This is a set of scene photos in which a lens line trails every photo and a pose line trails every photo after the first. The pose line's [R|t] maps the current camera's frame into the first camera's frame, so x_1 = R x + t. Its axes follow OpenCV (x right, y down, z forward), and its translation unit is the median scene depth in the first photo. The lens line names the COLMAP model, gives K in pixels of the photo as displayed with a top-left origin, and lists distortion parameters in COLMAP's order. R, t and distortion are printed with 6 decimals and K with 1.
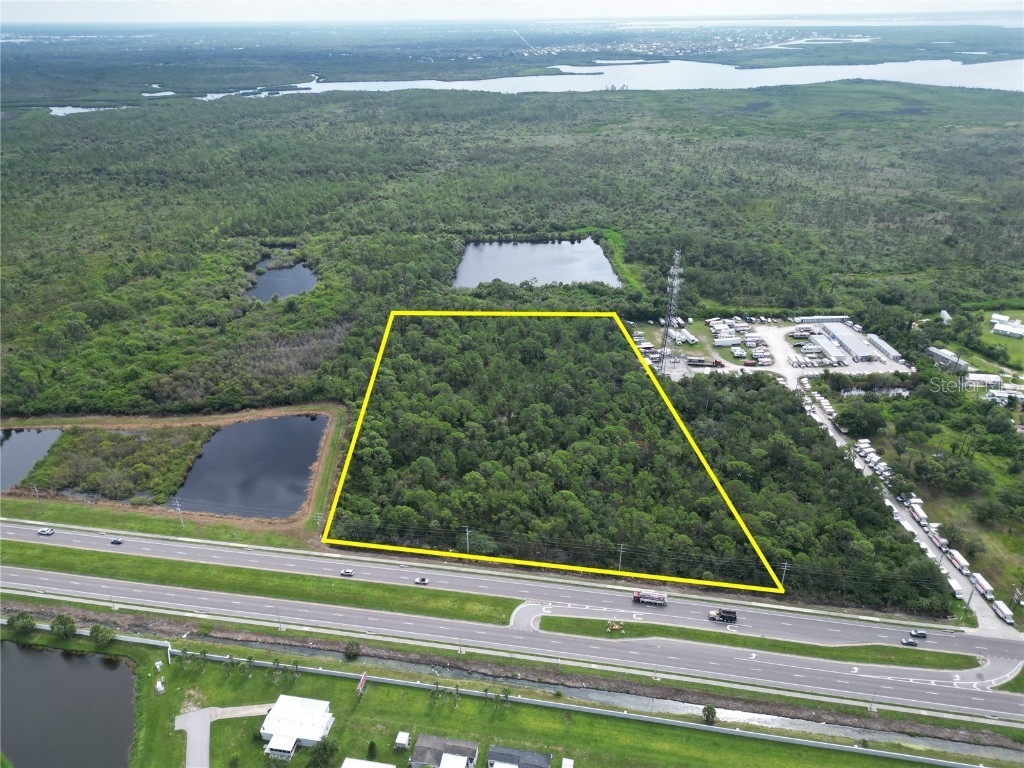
lens RADIAL K [[714.1, 0, 509.1], [0, 714.1, 382.0], [0, 0, 1]] dist [0.076390, -0.075564]
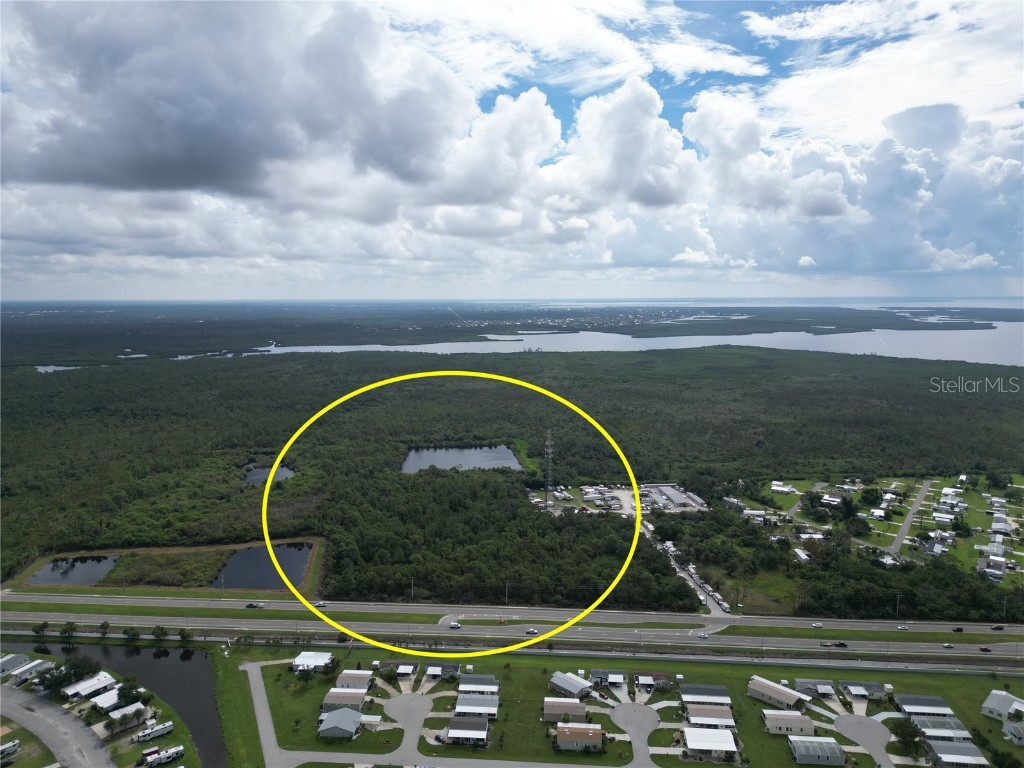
lens RADIAL K [[714.1, 0, 509.1], [0, 714.1, 382.0], [0, 0, 1]] dist [0.076390, -0.075564]
pose [[0.995993, -0.003877, 0.089349, 0.009544], [0.034245, 0.939449, -0.340973, 0.218317], [-0.082617, 0.342666, 0.935817, -0.426050]]
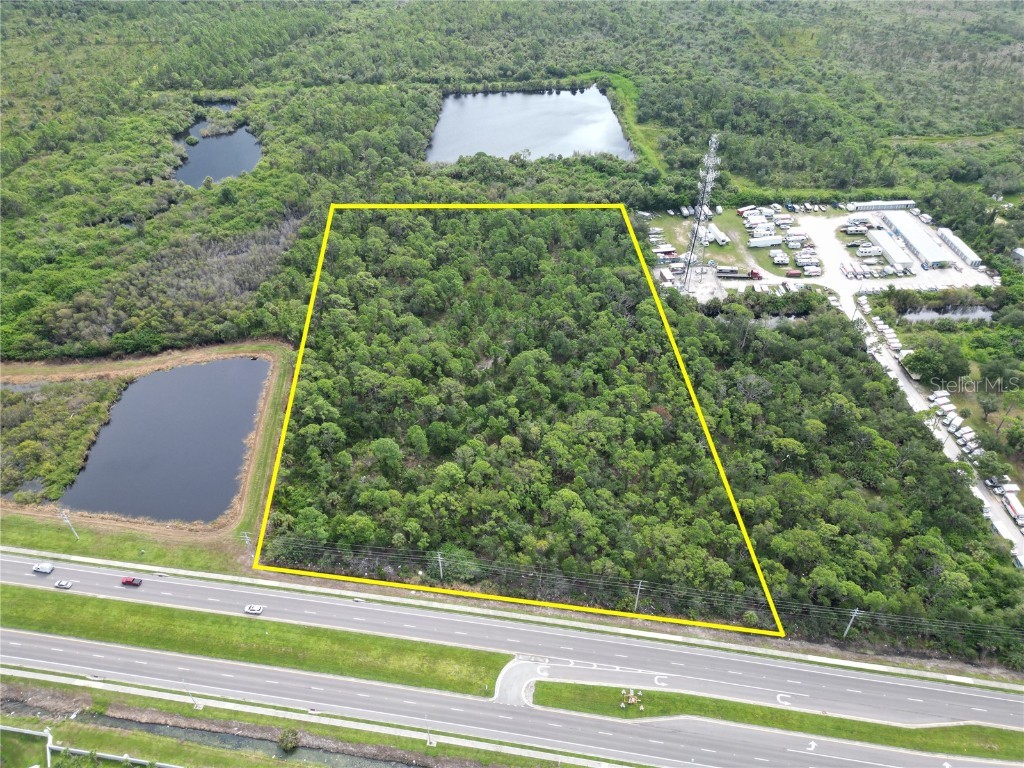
lens RADIAL K [[718.3, 0, 508.9], [0, 718.3, 378.0], [0, 0, 1]] dist [0.059425, -0.049832]
pose [[0.999894, -0.014147, 0.003402, 0.010382], [0.013043, 0.975107, 0.221353, -0.094400], [-0.006449, -0.221285, 0.975188, 0.180729]]
